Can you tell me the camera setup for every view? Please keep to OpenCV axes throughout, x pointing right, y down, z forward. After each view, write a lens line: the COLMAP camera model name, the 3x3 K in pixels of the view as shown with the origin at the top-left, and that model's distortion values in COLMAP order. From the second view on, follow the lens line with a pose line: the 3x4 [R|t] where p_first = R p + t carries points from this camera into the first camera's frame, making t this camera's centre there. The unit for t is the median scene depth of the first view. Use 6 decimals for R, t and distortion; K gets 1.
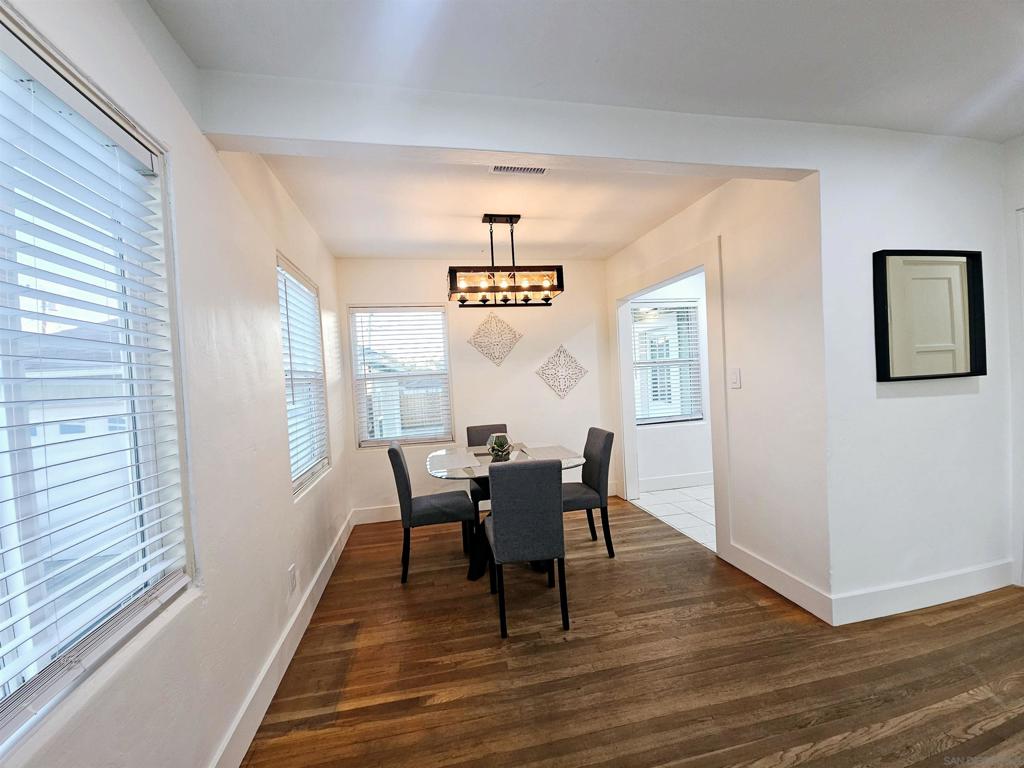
lens RADIAL K [[418.7, 0, 504.0], [0, 418.7, 378.5], [0, 0, 1]] dist [0.003801, -0.004416]
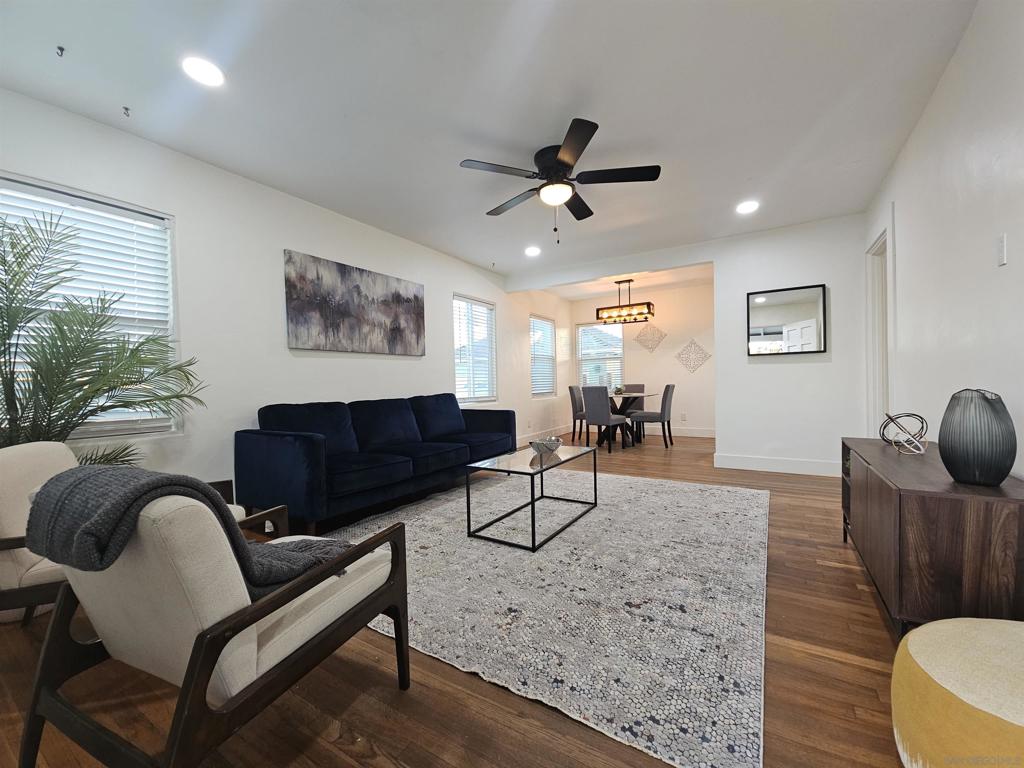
lens RADIAL K [[418.7, 0, 509.1], [0, 418.7, 379.8], [0, 0, 1]] dist [0.003801, -0.004416]
pose [[0.743628, 0.030936, -0.667878, 0.978880], [-0.020049, 0.999512, 0.023975, 0.071594], [0.668293, -0.004439, 0.743885, -0.955358]]
